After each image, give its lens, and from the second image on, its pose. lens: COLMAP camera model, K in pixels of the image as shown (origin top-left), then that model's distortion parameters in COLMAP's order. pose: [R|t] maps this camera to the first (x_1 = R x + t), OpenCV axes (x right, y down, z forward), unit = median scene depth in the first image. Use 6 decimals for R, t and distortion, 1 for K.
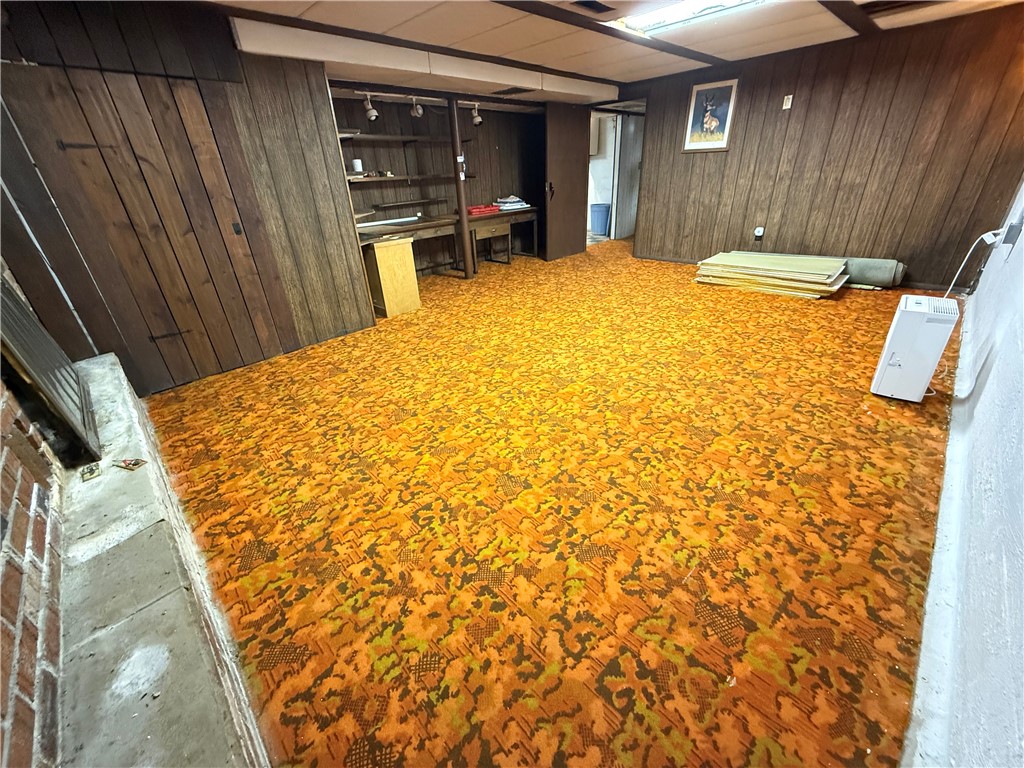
lens RADIAL K [[407.8, 0, 508.7], [0, 407.8, 377.7], [0, 0, 1]] dist [0.001144, -0.000471]
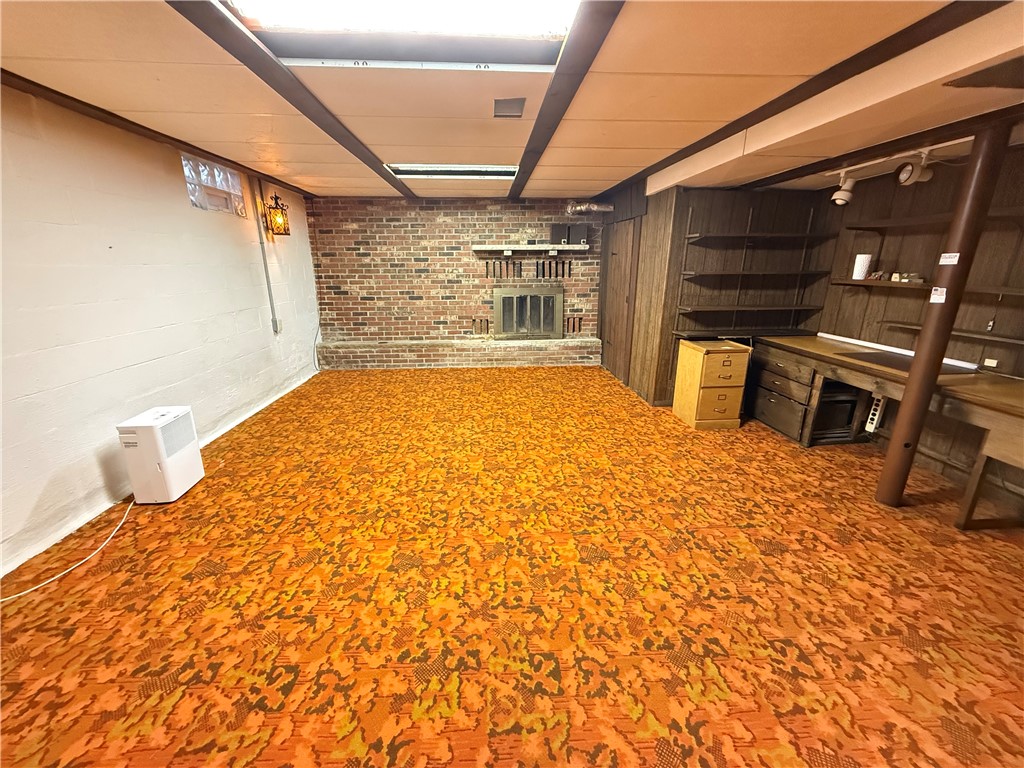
lens RADIAL K [[407.8, 0, 512.4], [0, 407.8, 382.3], [0, 0, 1]] dist [0.001144, -0.000471]
pose [[-0.650198, 0.258232, -0.714534, 0.979217], [-0.316180, 0.763195, 0.563529, -0.610297], [0.690849, 0.592326, -0.414580, 0.878358]]
